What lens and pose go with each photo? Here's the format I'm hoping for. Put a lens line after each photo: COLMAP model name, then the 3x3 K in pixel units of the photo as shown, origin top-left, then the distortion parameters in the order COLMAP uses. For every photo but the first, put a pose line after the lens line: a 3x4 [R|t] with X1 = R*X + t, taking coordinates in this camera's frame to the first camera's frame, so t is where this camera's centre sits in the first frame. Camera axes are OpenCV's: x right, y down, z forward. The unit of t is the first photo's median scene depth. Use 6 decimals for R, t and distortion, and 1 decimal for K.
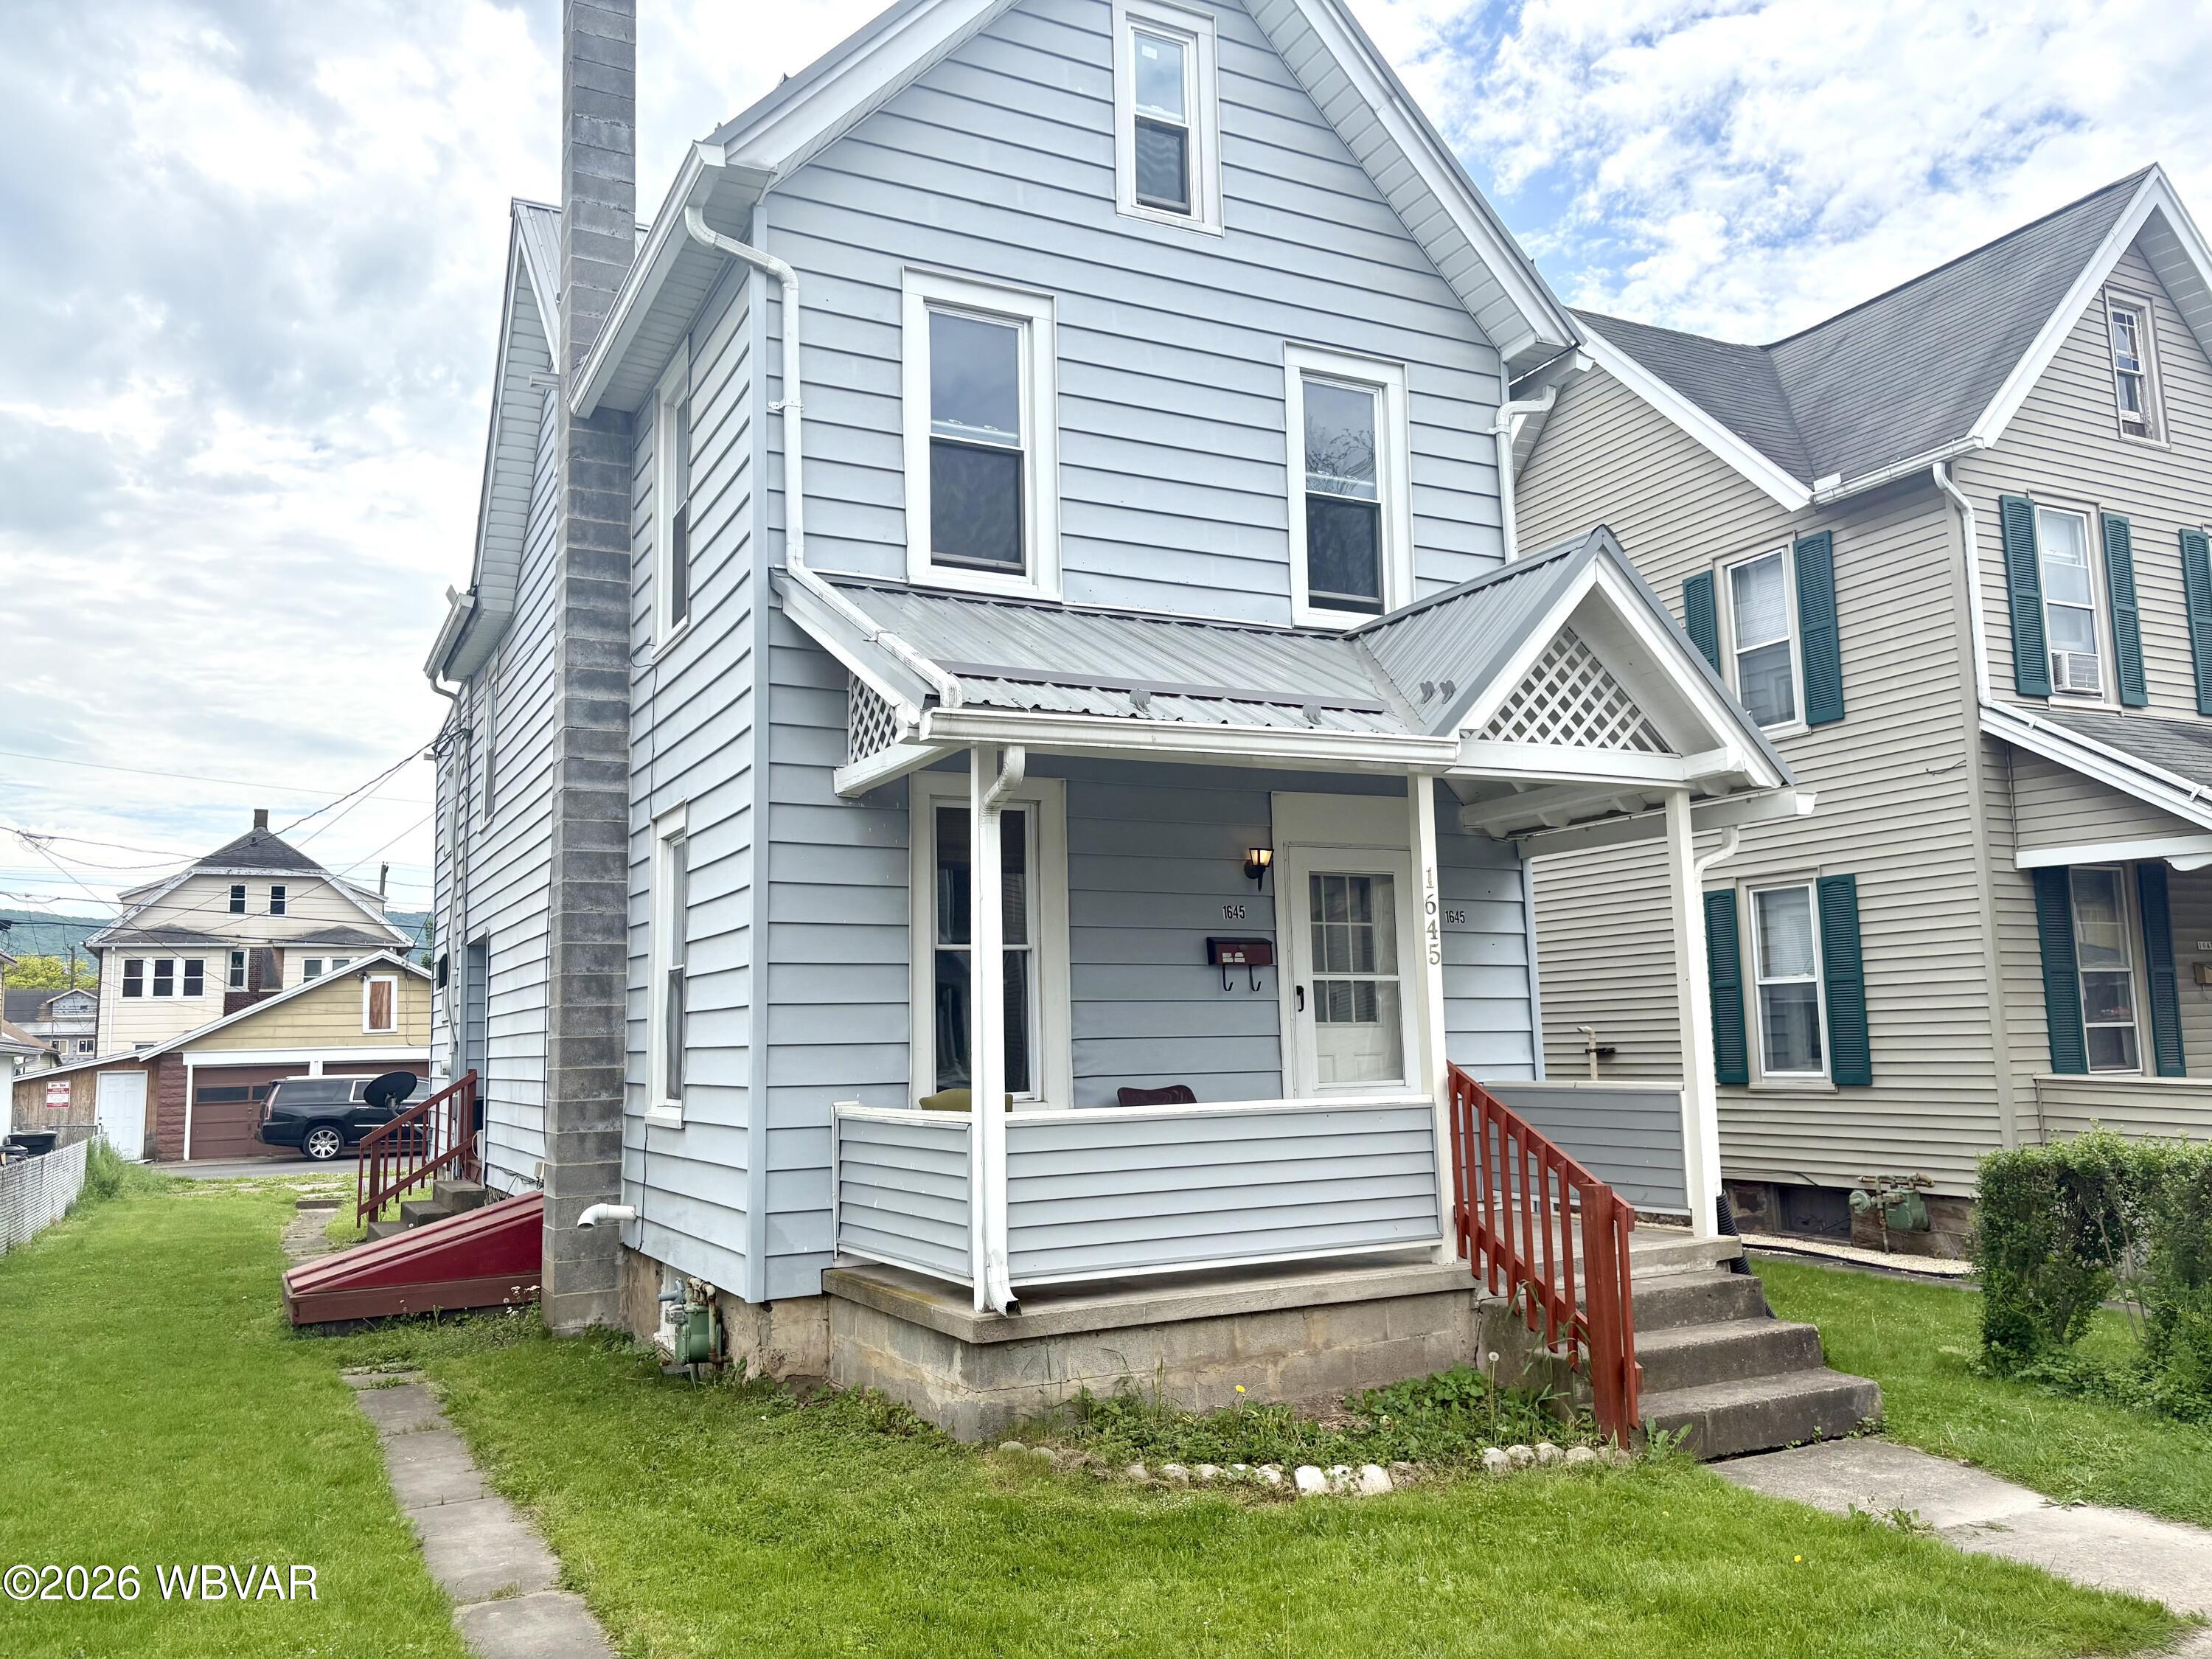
lens RADIAL K [[1670.1, 0, 1106.0], [0, 1670.1, 829.5], [0, 0, 1]] dist [0.126027, -0.258151]
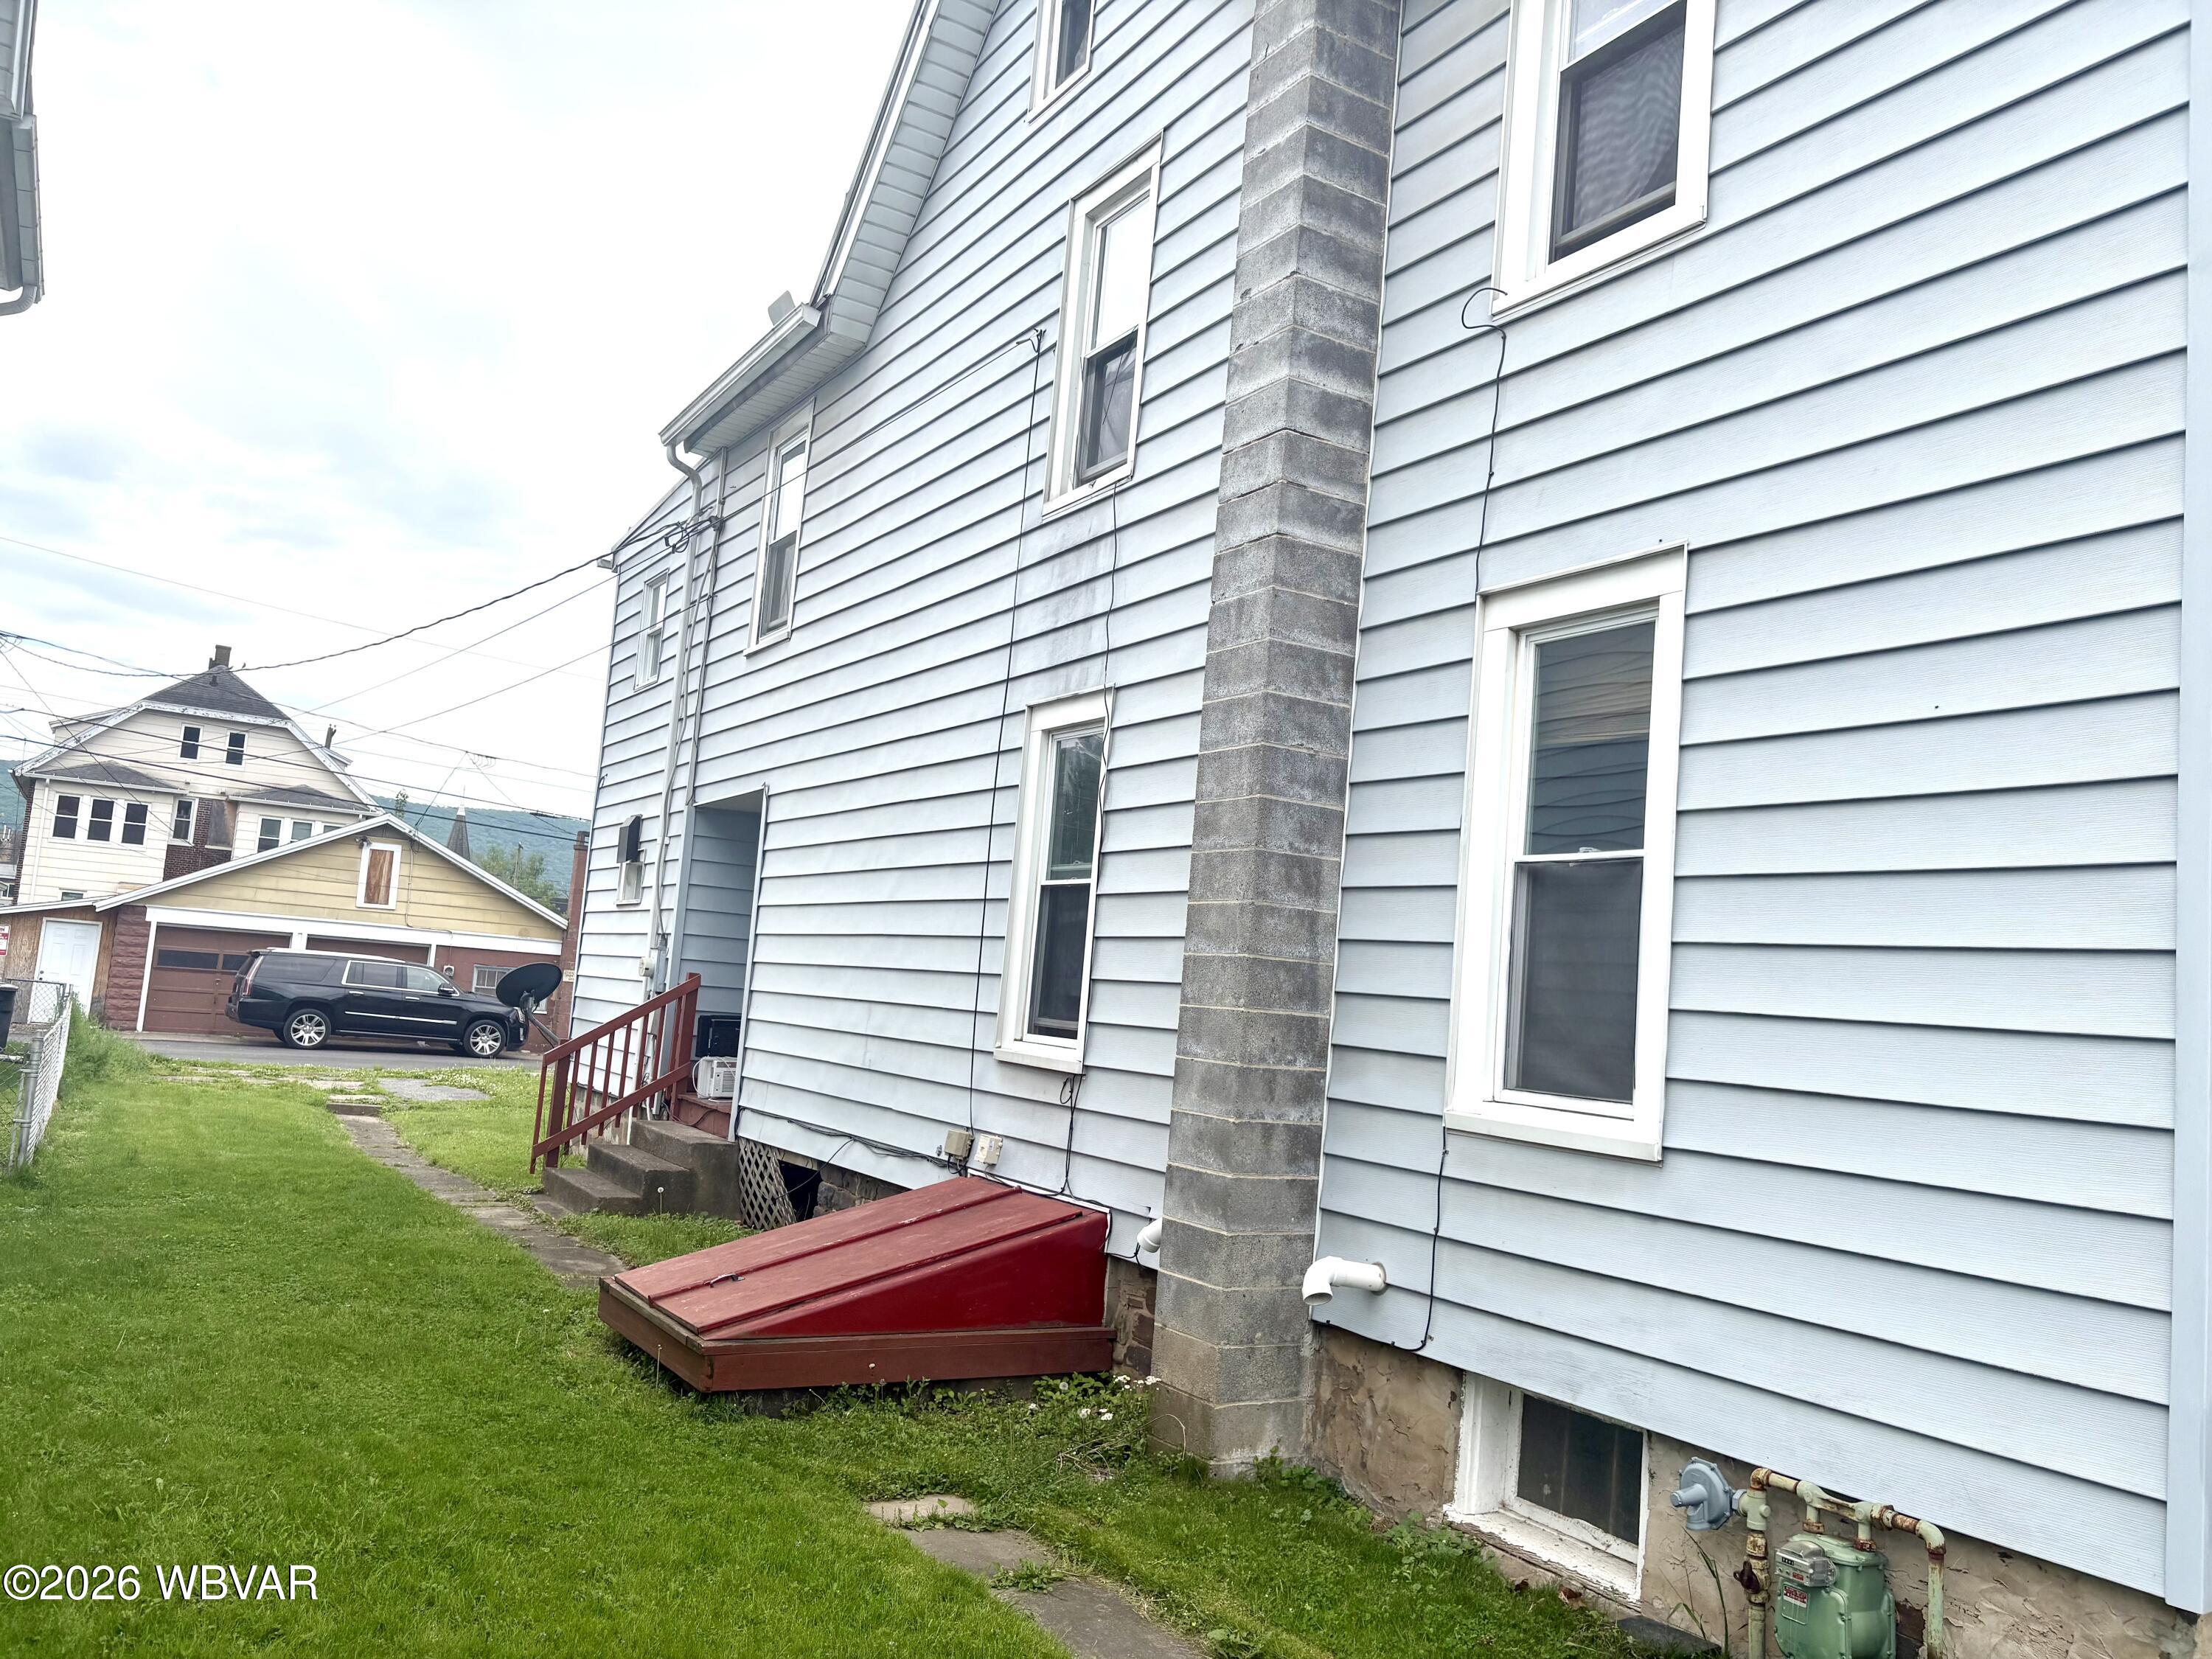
lens RADIAL K [[1670.1, 0, 1106.0], [0, 1670.1, 829.5], [0, 0, 1]] dist [0.126027, -0.258151]
pose [[0.992177, 0.112021, 0.055096, -0.241270], [-0.113280, 0.993356, 0.020276, 0.043631], [-0.052459, -0.026358, 0.998275, 0.254126]]
